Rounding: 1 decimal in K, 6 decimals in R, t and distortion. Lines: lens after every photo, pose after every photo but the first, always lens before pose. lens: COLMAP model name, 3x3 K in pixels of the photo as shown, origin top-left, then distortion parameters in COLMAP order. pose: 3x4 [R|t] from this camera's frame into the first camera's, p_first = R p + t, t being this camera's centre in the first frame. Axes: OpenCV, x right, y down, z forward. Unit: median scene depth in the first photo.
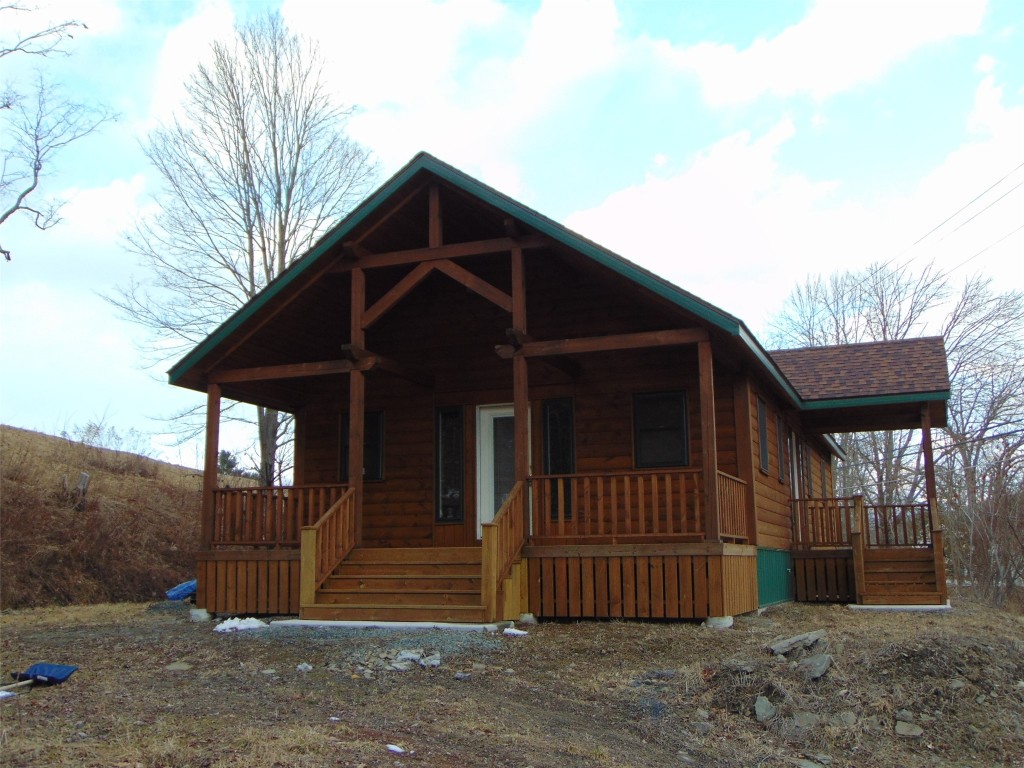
lens RADIAL K [[1043.9, 0, 511.9], [0, 1043.9, 410.8], [0, 0, 1]] dist [-0.000717, 0.008915]
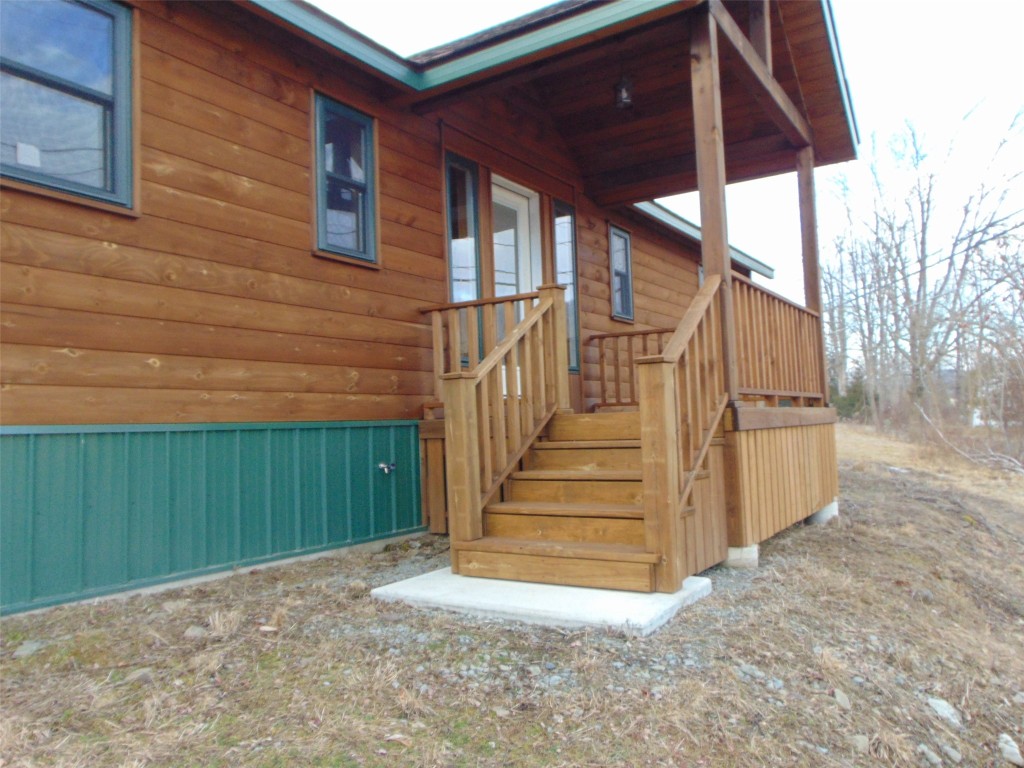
lens RADIAL K [[768.1, 0, 509.5], [0, 768.1, 386.6], [0, 0, 1]] dist [-0.036953, 0.066657]
pose [[0.979739, -0.028339, -0.198265, 0.478833], [0.048440, 0.994078, 0.097281, 0.114275], [0.194333, -0.104913, 0.975309, 0.887300]]
